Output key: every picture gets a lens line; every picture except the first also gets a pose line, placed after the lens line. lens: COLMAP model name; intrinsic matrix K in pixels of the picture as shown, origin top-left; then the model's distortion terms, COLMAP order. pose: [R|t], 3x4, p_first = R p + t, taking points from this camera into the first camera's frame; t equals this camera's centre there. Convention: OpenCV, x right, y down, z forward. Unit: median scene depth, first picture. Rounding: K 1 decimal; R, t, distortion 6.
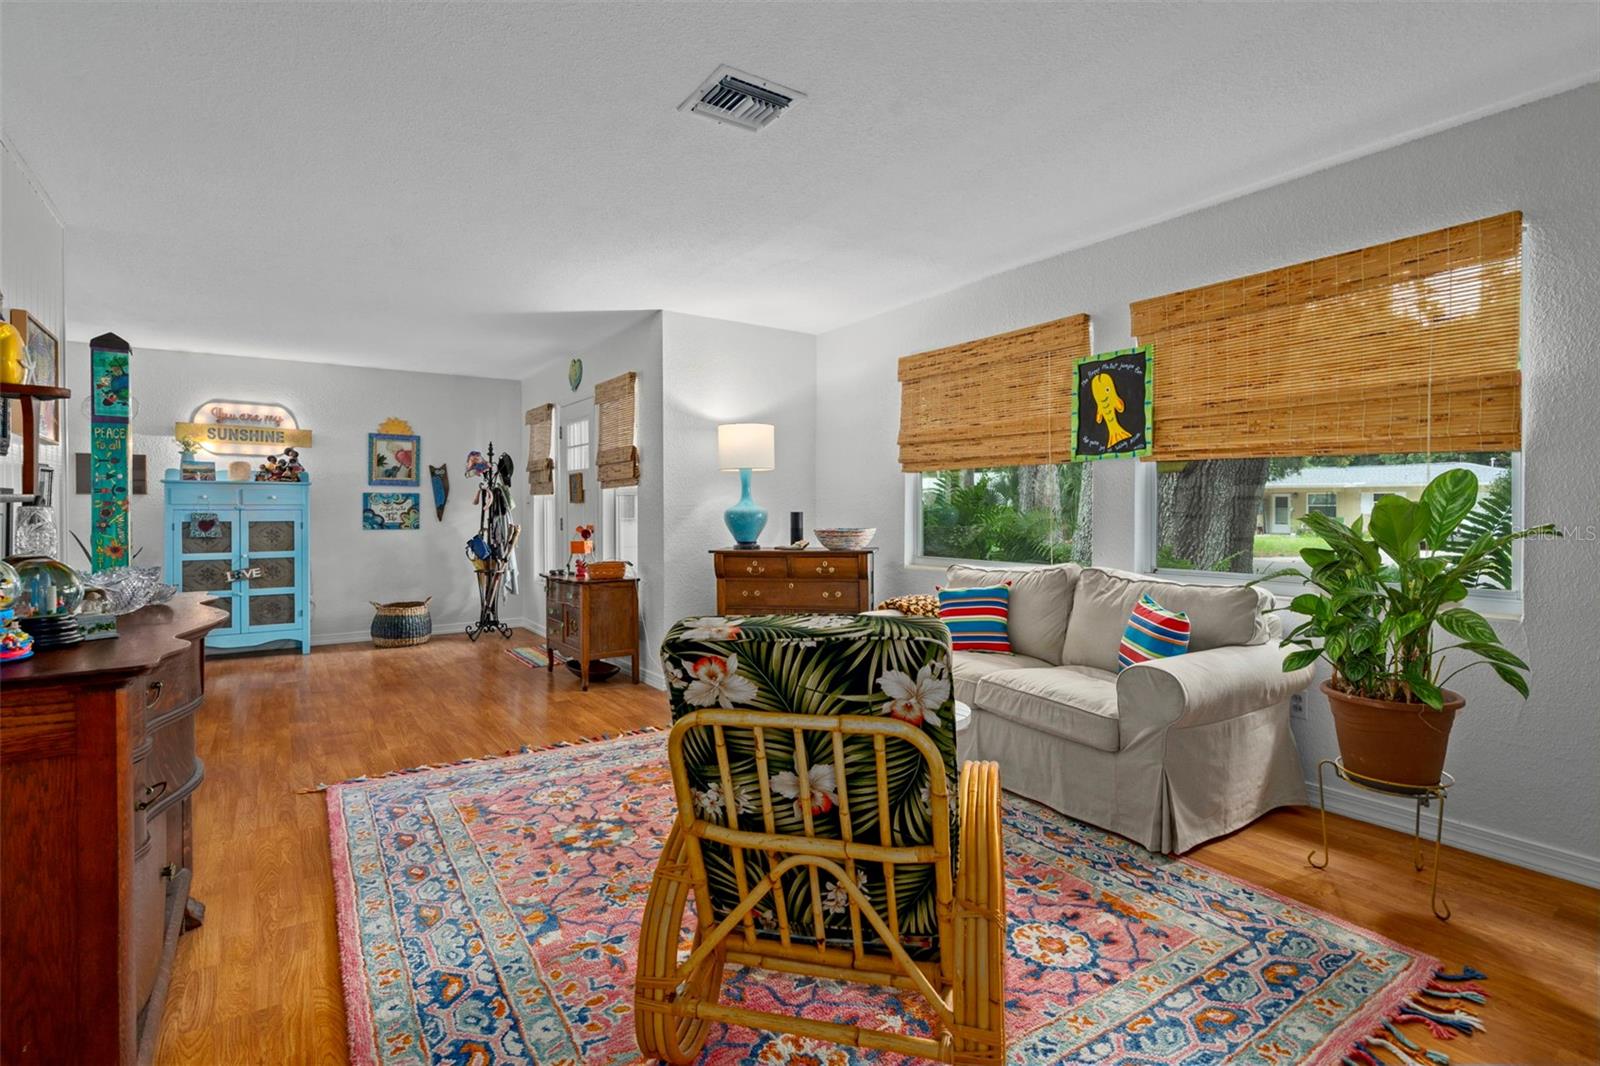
lens RADIAL K [[768.6, 0, 781.4], [0, 768.6, 516.8], [0, 0, 1]] dist [-0.005879, 0.004019]
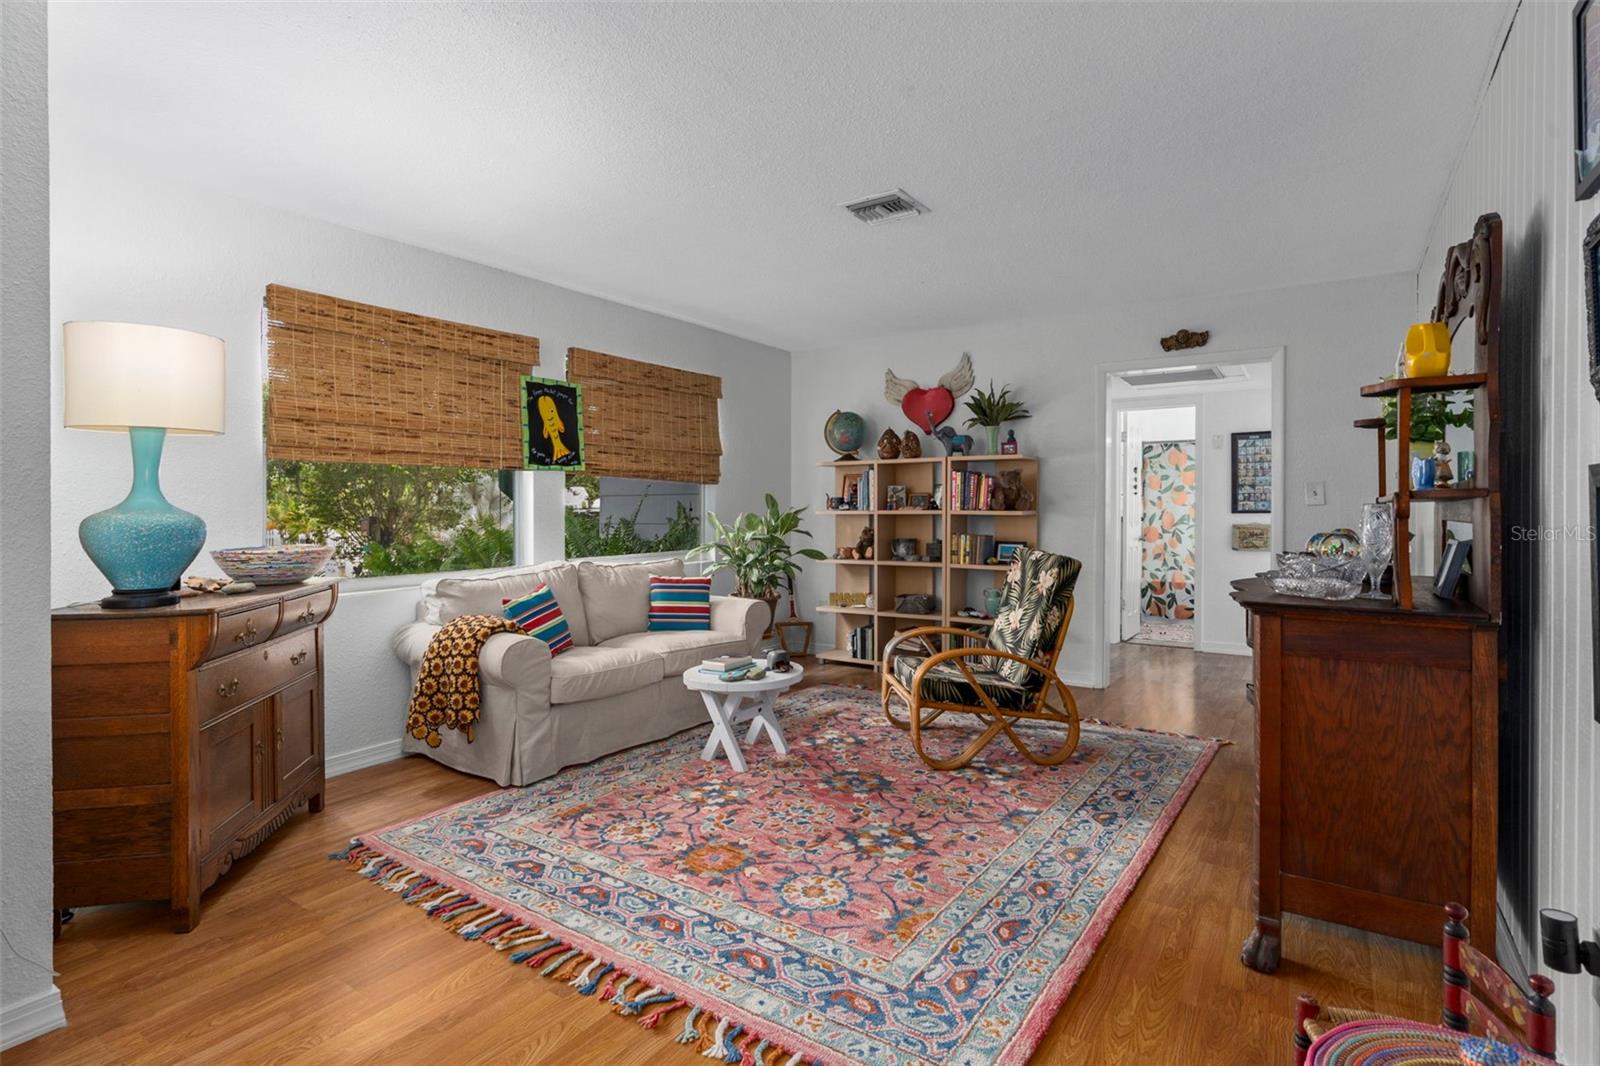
lens RADIAL K [[768.6, 0, 839.2], [0, 768.6, 520.5], [0, 0, 1]] dist [-0.005879, 0.004019]
pose [[-0.403403, -0.011207, 0.914954, -0.623111], [0.017414, 0.999650, 0.019922, -0.010075], [-0.914857, 0.023969, -0.403066, 0.804500]]
